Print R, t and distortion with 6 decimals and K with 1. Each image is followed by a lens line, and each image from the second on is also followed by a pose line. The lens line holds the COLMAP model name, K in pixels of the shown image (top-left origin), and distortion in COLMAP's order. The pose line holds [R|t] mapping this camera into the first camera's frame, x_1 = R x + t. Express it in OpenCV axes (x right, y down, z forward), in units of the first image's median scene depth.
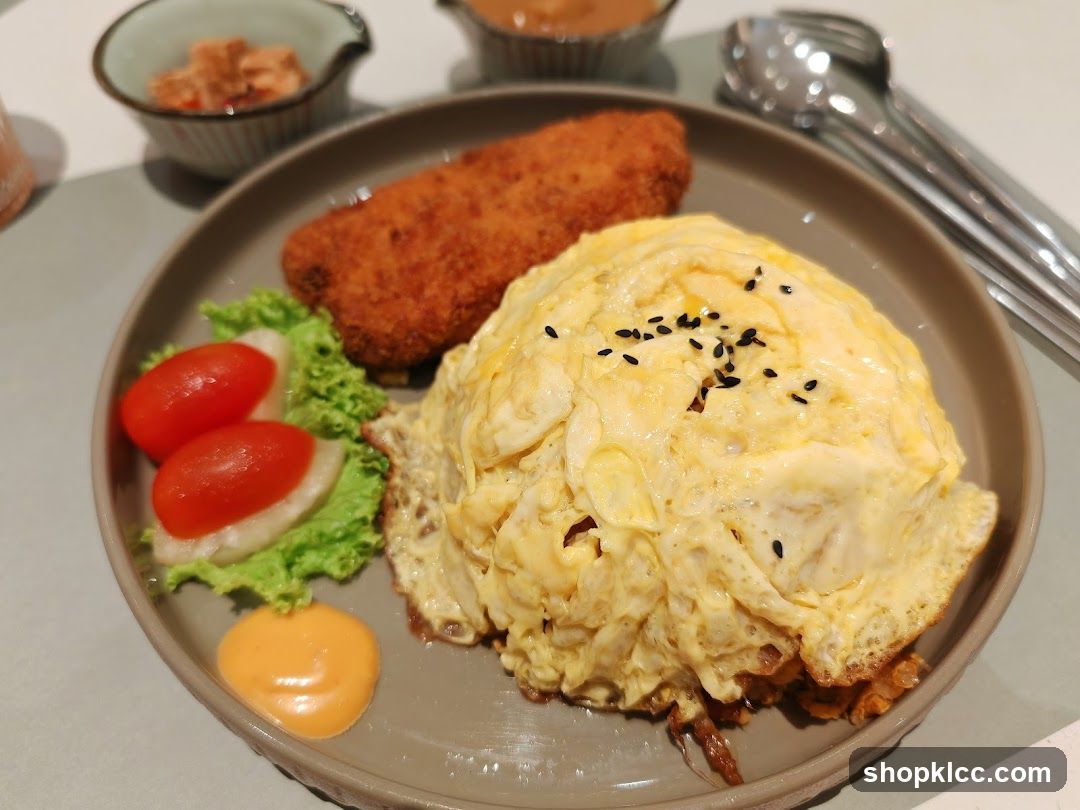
lens RADIAL K [[884.3, 0, 540.0], [0, 884.3, 405.0], [0, 0, 1]] dist [-0.085002, 0.107968]
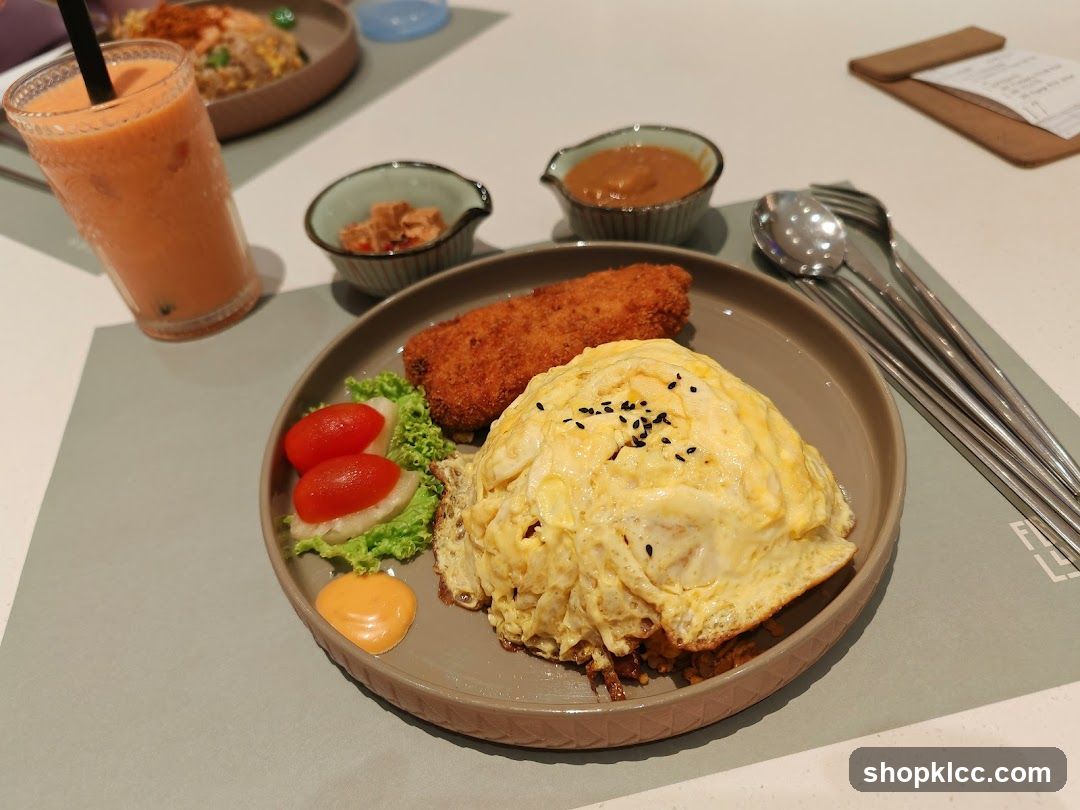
lens RADIAL K [[846.3, 0, 540.0], [0, 846.3, 405.0], [0, 0, 1]] dist [0.004881, 0.000562]
pose [[0.974706, 0.070088, -0.212218, 0.310250], [-0.096569, 0.988414, -0.117098, 0.084391], [0.201552, 0.134630, 0.970181, -0.427631]]
